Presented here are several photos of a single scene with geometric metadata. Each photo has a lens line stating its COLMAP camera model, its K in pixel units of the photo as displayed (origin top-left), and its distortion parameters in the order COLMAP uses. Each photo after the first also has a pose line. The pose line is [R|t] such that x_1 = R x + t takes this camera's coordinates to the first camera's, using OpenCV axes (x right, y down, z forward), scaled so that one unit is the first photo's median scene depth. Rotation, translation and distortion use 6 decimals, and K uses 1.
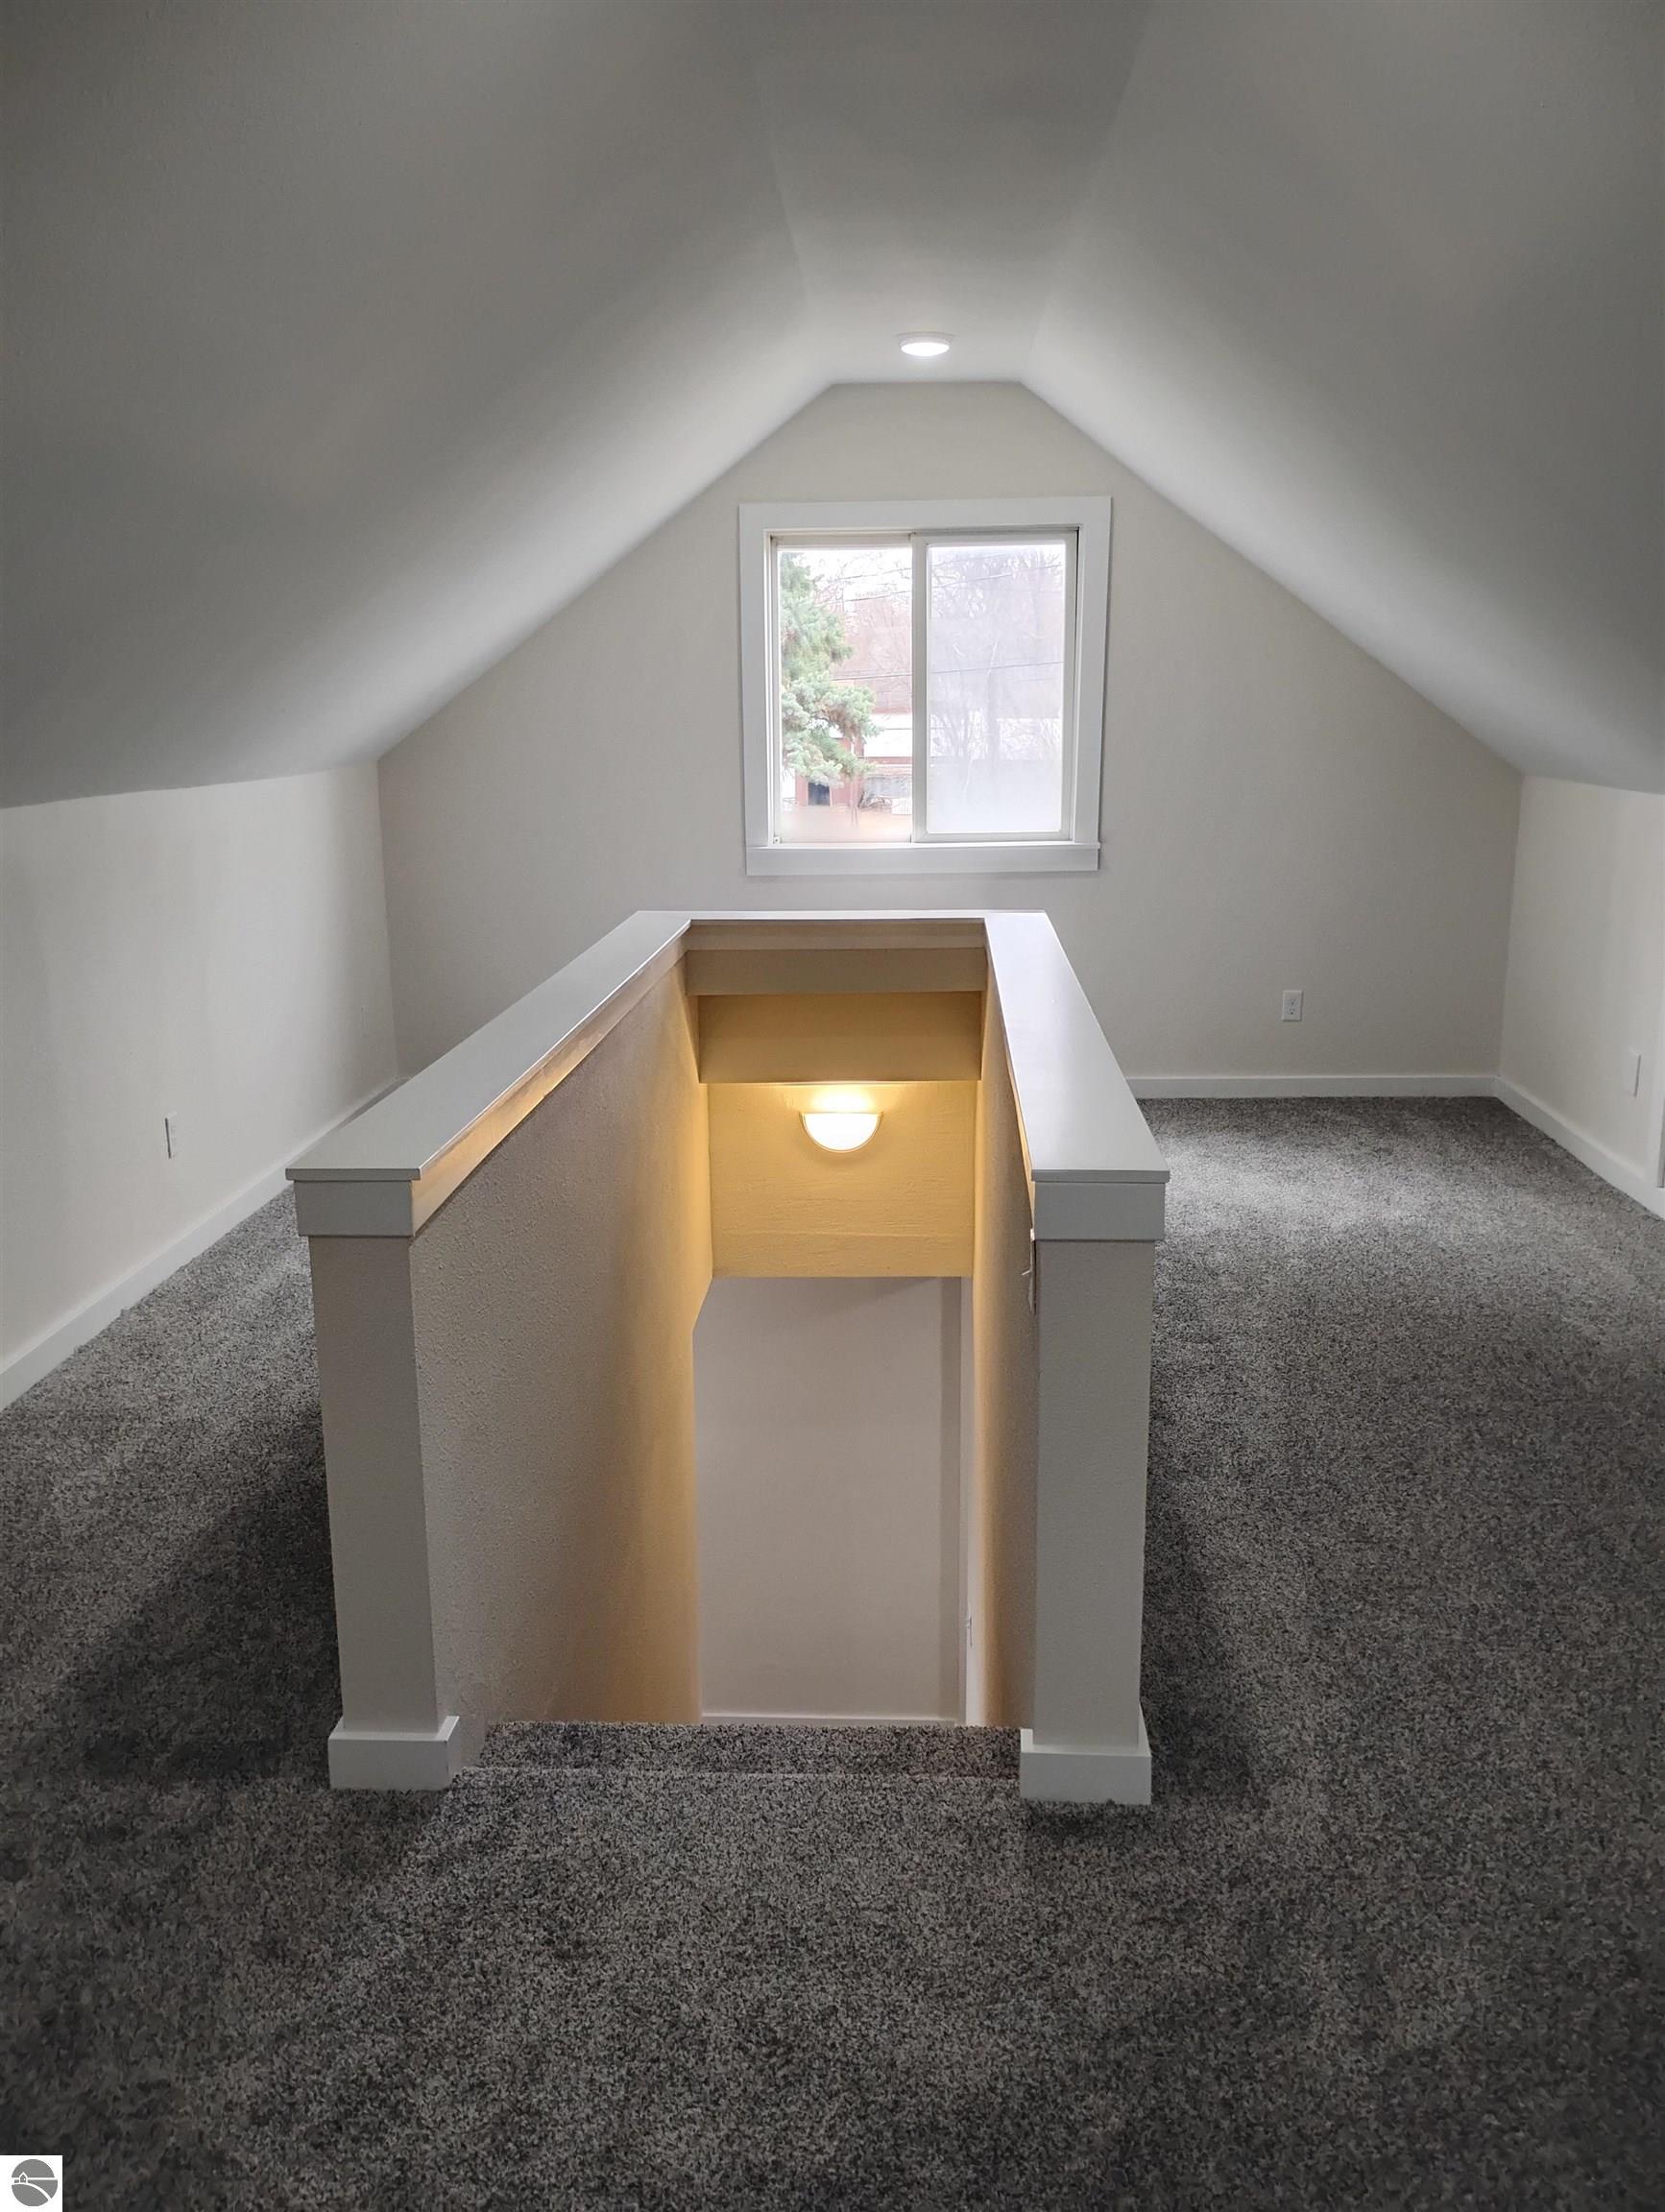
lens RADIAL K [[1827.8, 0, 838.5], [0, 1827.8, 1101.9], [0, 0, 1]] dist [0.068187, -0.076770]
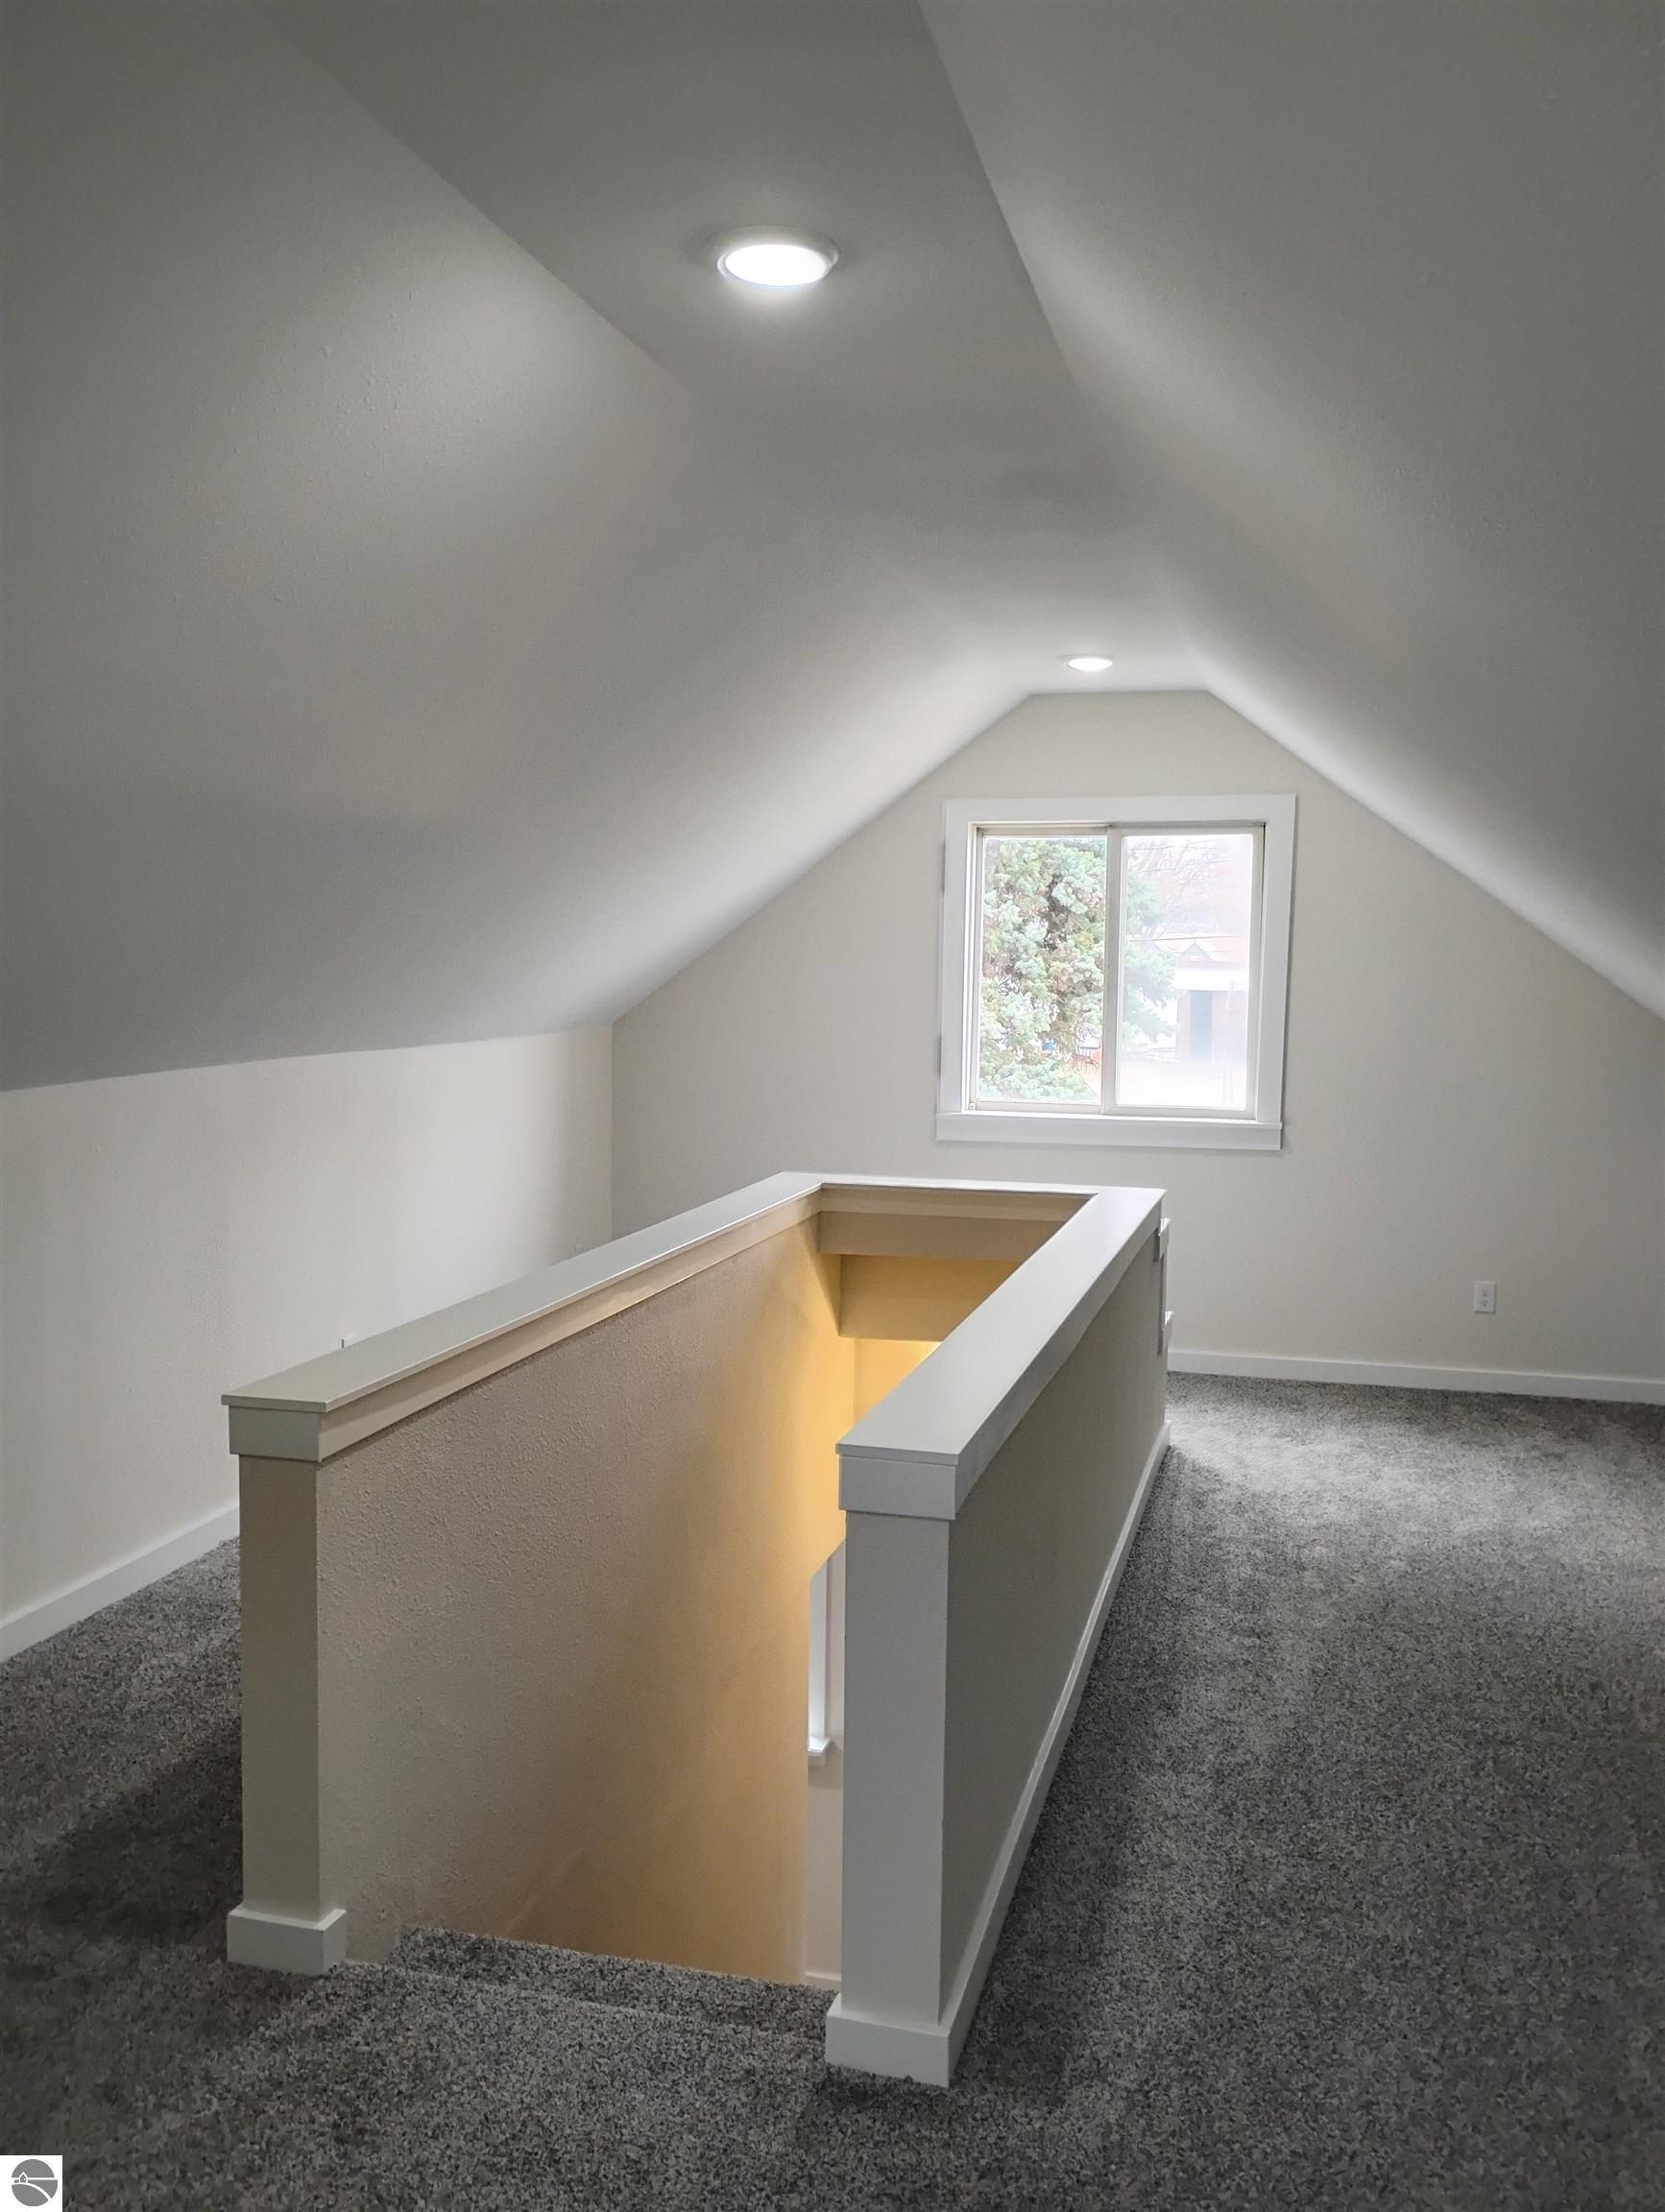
lens RADIAL K [[1819.1, 0, 832.5], [0, 1819.1, 1106.0], [0, 0, 1]] dist [0.086339, -0.122058]
pose [[0.976467, 0.037792, -0.212329, 0.266043], [-0.065379, 0.990070, -0.124450, -0.021100], [0.205518, 0.135403, 0.969241, -0.064266]]
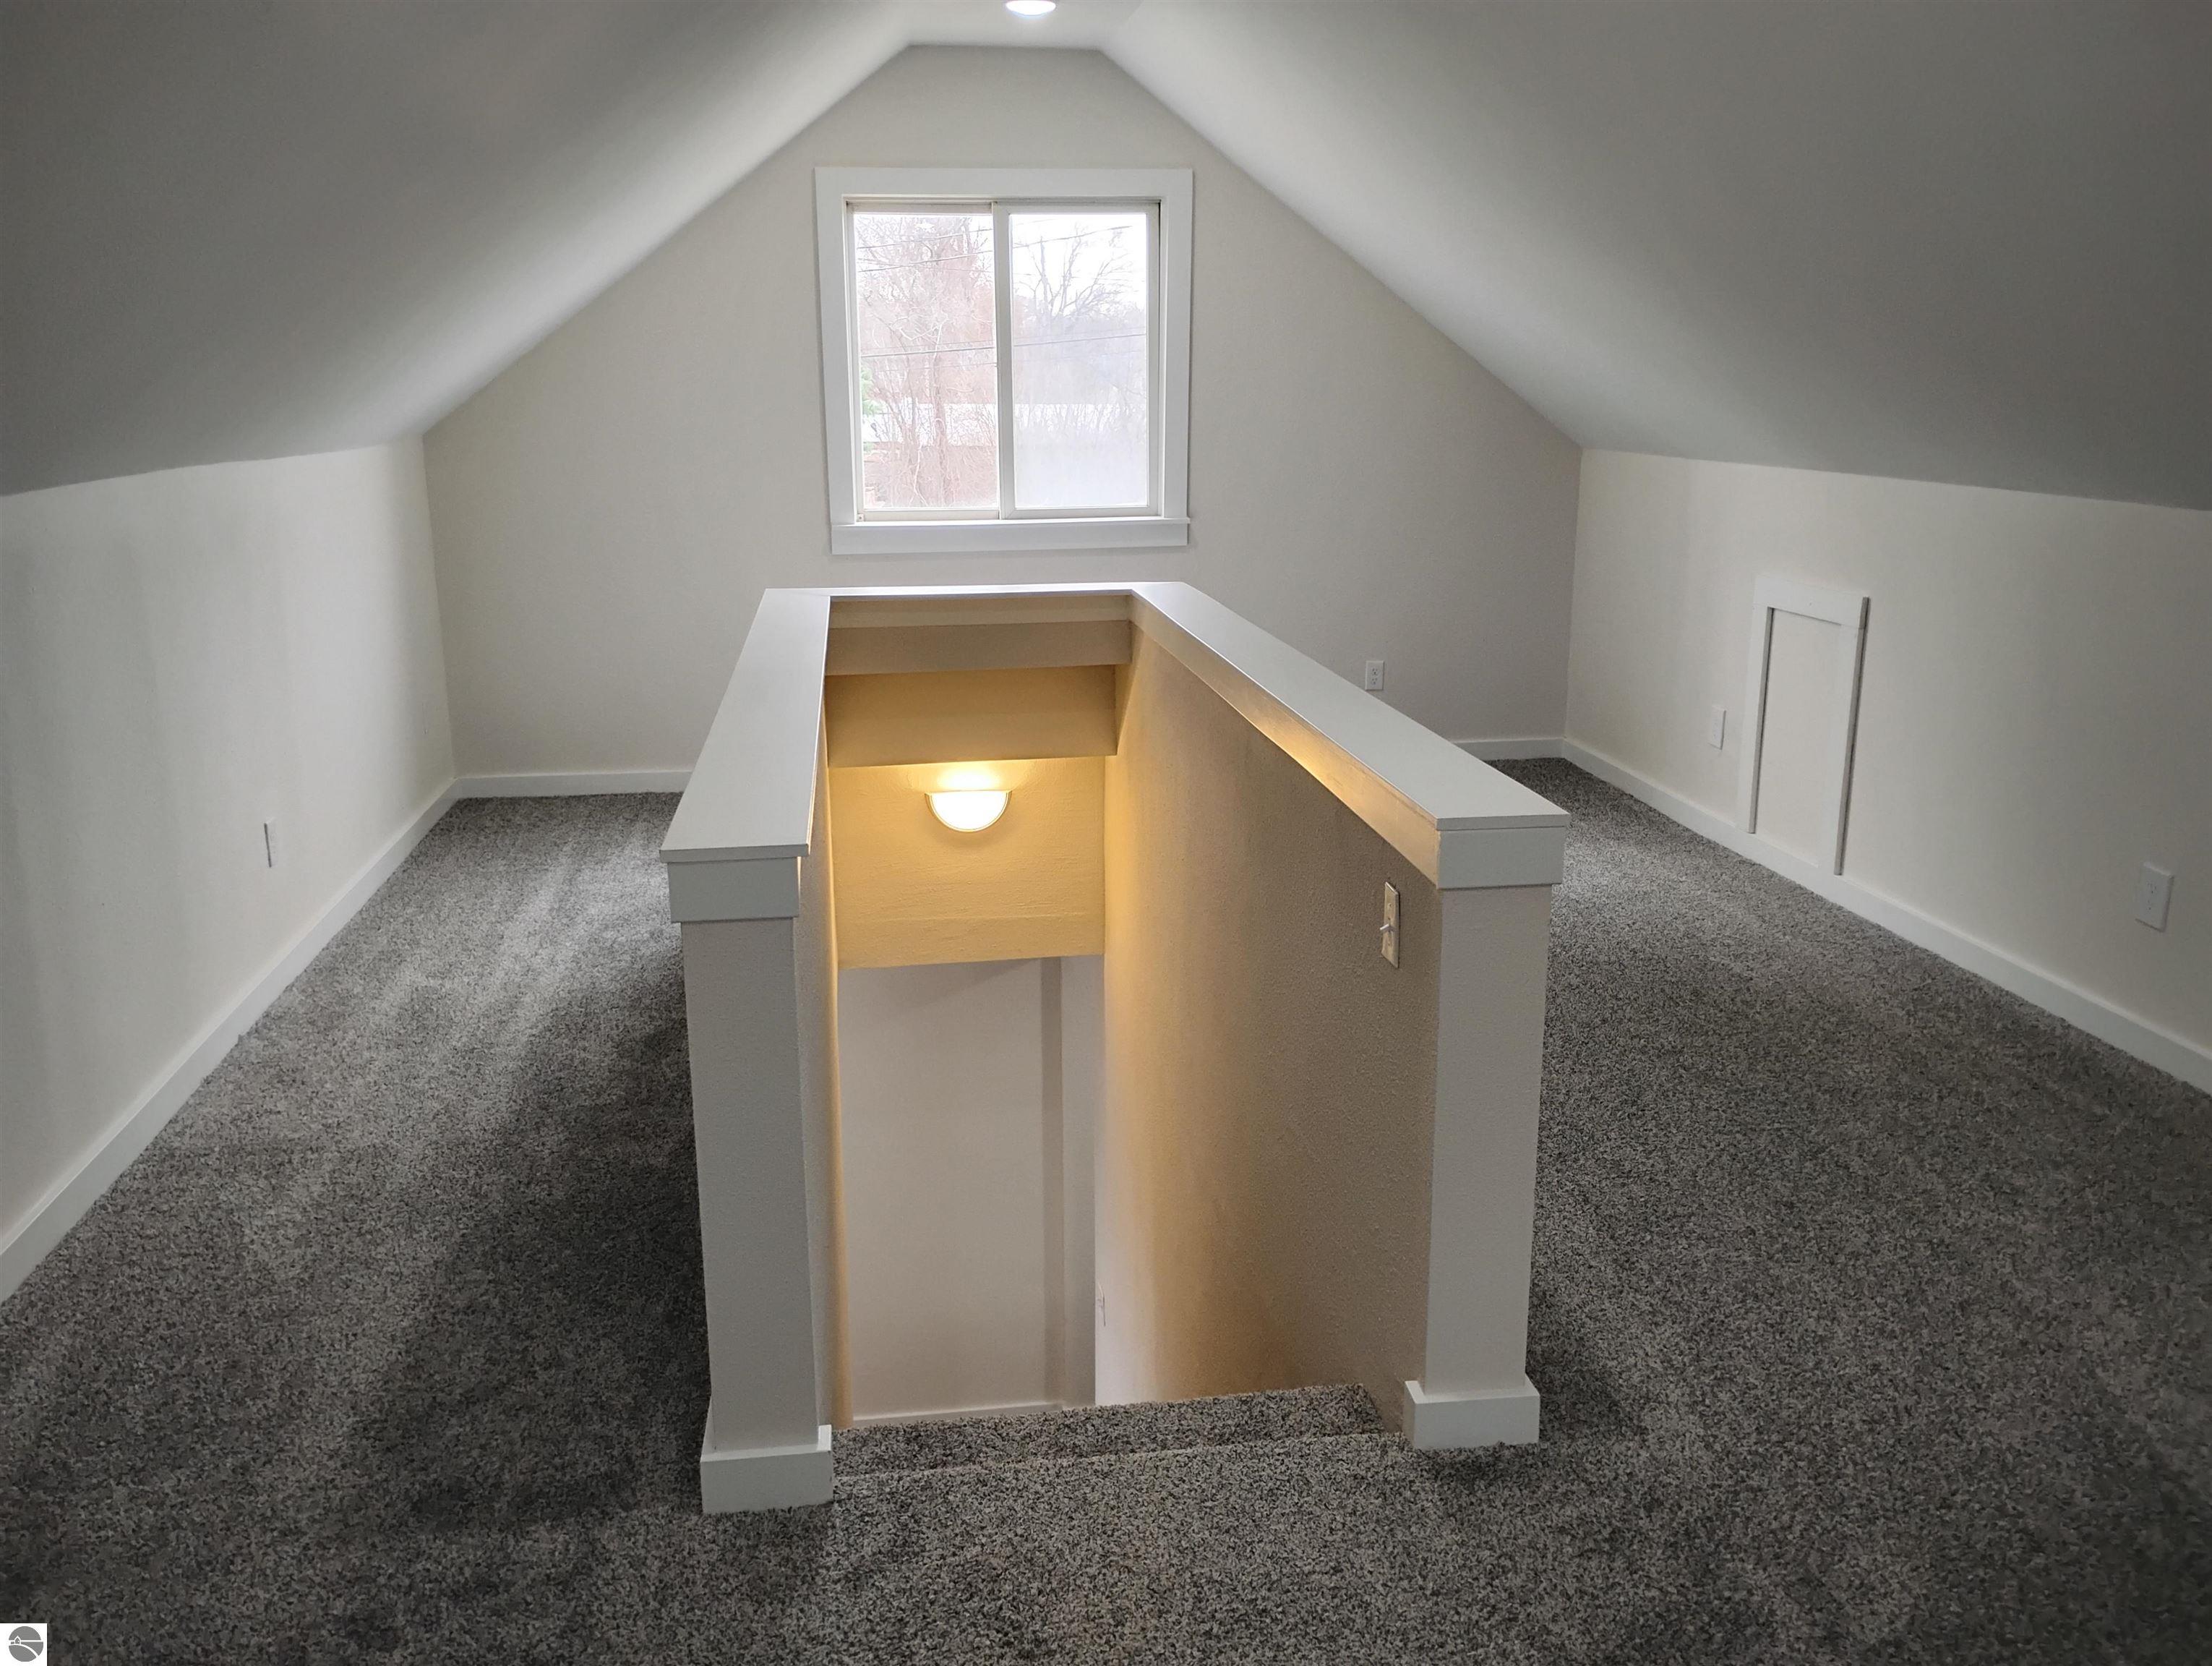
lens RADIAL K [[1830.8, 0, 1114.7], [0, 1830.8, 825.1], [0, 0, 1]] dist [0.066648, -0.074234]
pose [[0.982406, -0.040468, 0.182323, -0.202799], [0.037363, 0.999093, 0.020431, 0.011085], [-0.182985, -0.013259, 0.983026, 0.043314]]
